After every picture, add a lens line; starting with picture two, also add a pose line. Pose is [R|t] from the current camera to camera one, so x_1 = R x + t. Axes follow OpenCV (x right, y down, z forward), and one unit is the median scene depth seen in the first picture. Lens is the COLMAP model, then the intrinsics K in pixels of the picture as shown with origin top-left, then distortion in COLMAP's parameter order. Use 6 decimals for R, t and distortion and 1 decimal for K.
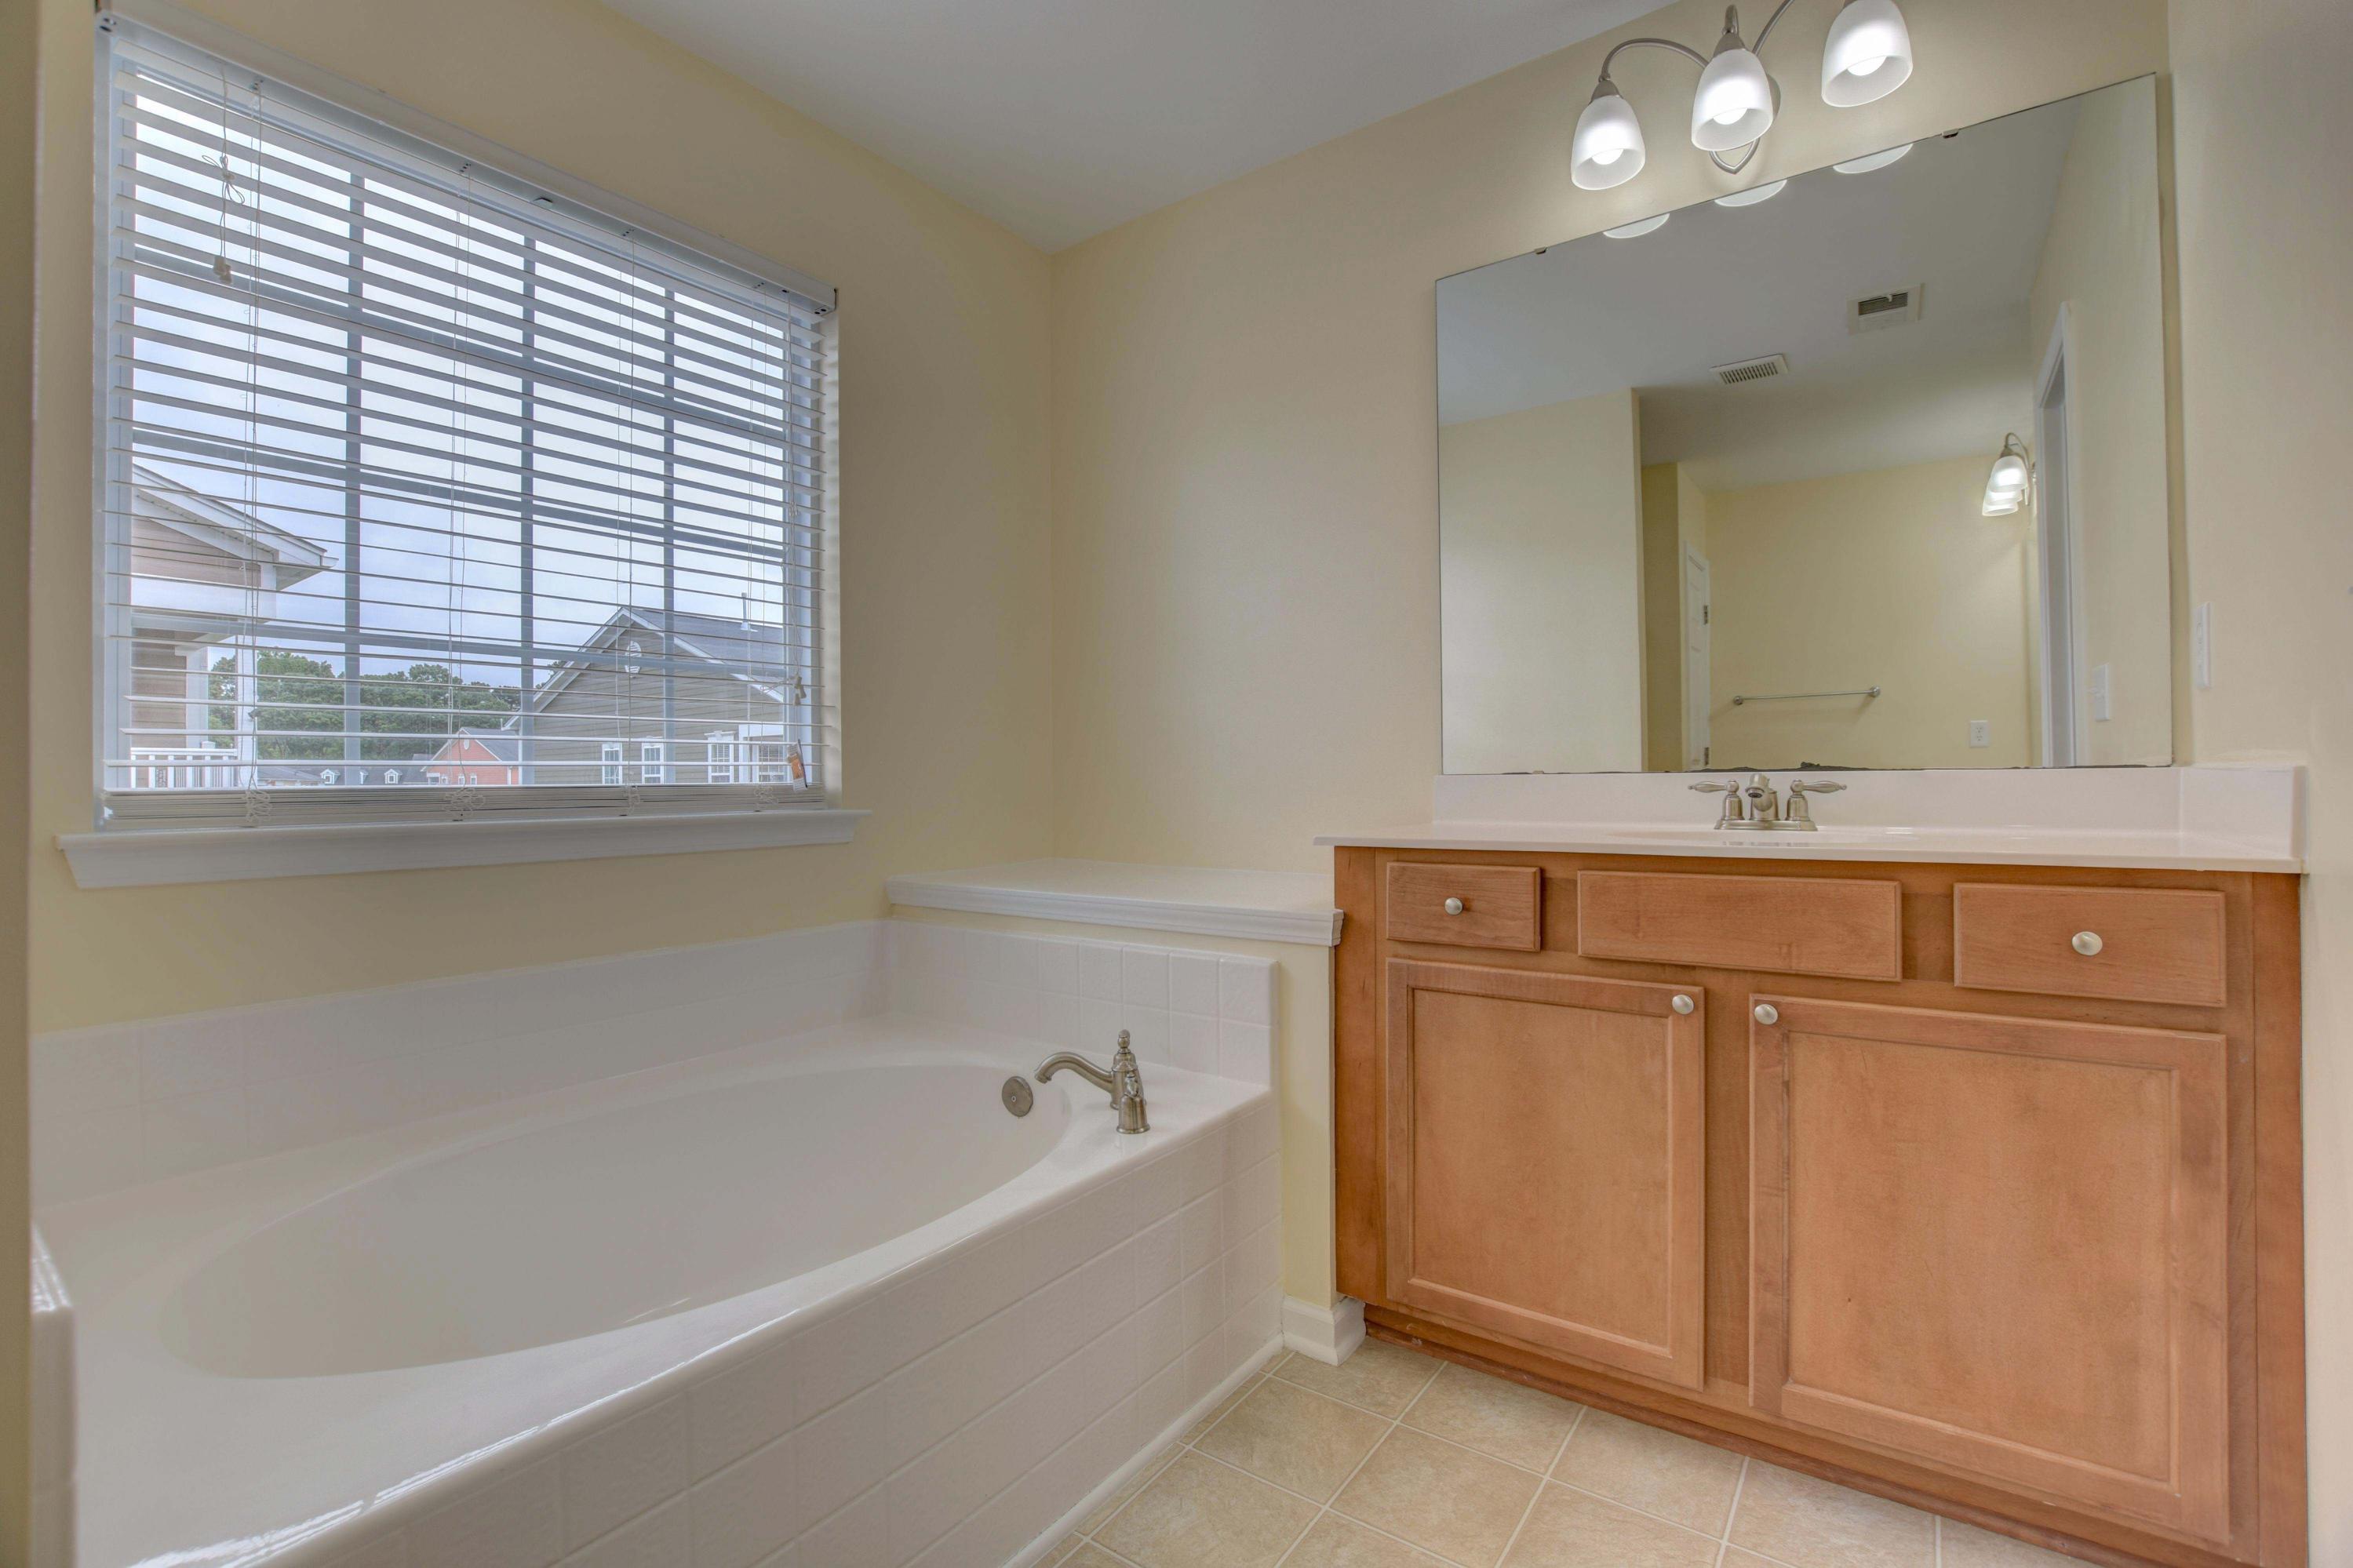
lens RADIAL K [[1037.0, 0, 1187.0], [0, 1037.0, 784.7], [0, 0, 1]] dist [-0.022838, 0.005864]
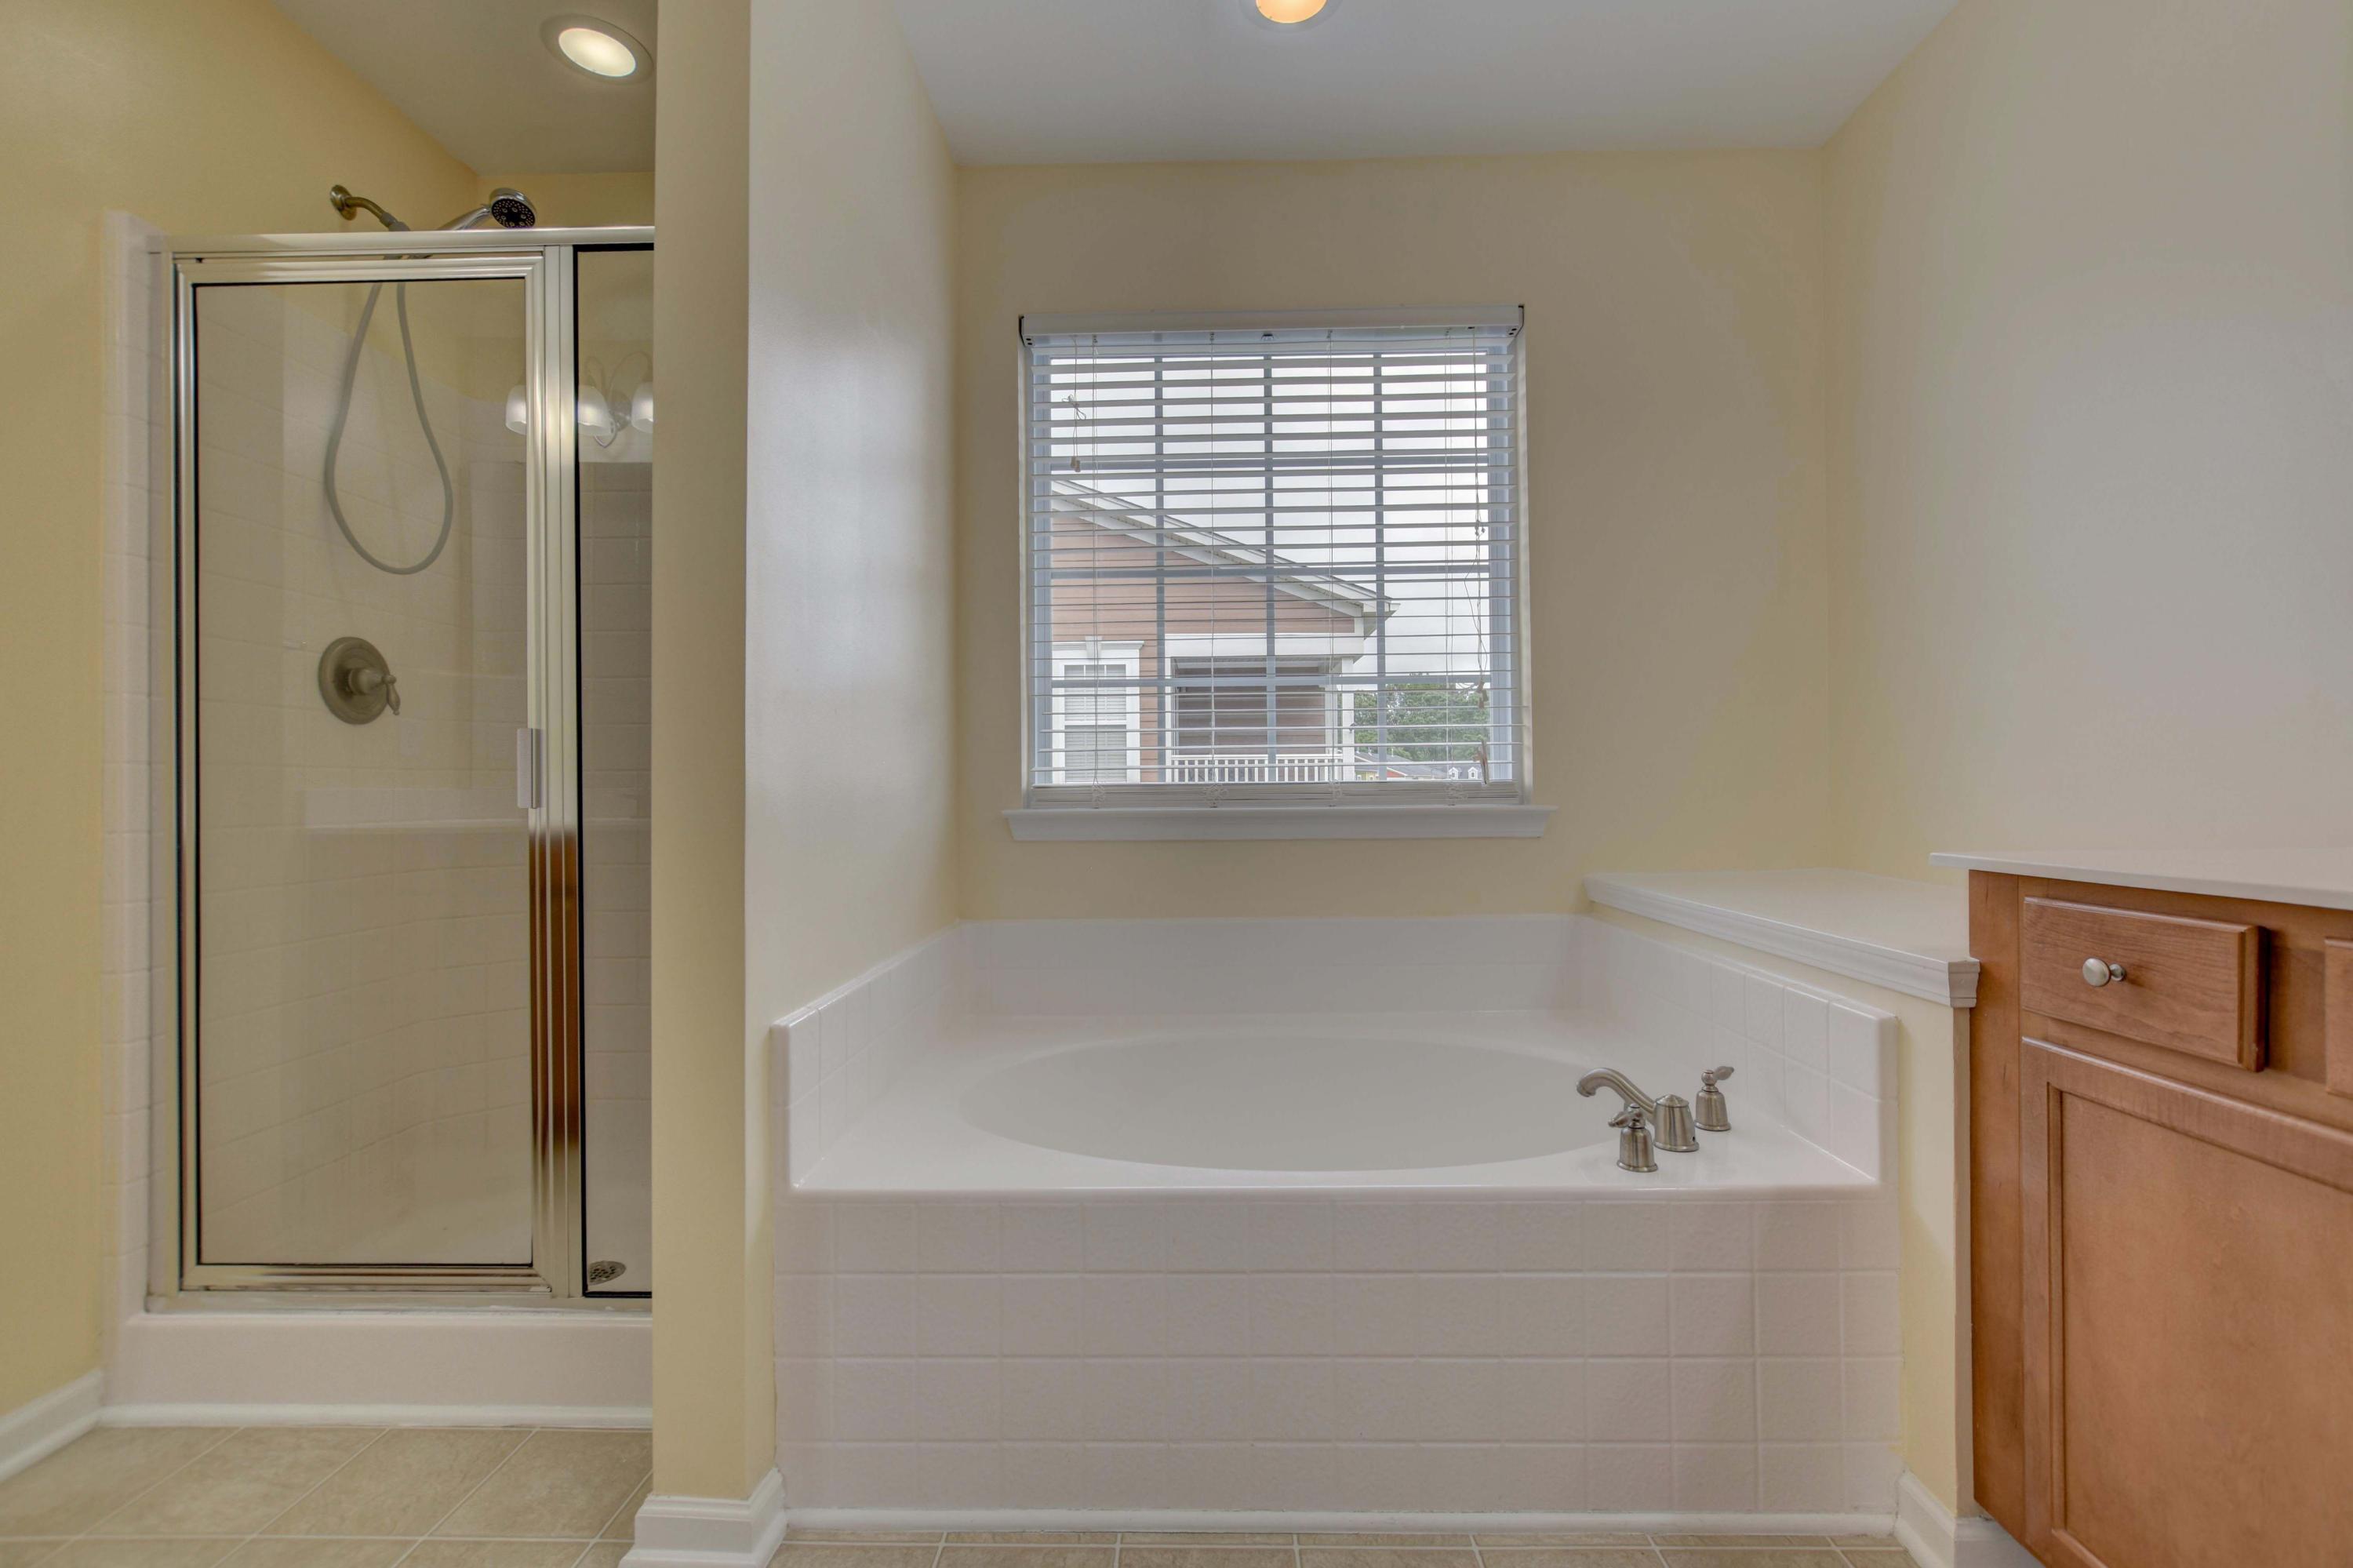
lens RADIAL K [[1037.2, 0, 1184.4], [0, 1037.2, 775.2], [0, 0, 1]] dist [-0.022838, 0.005864]
pose [[0.559583, -0.004671, -0.828761, 0.424770], [0.002298, 0.999989, -0.004084, -0.002945], [0.828771, 0.000381, 0.559587, 0.161947]]
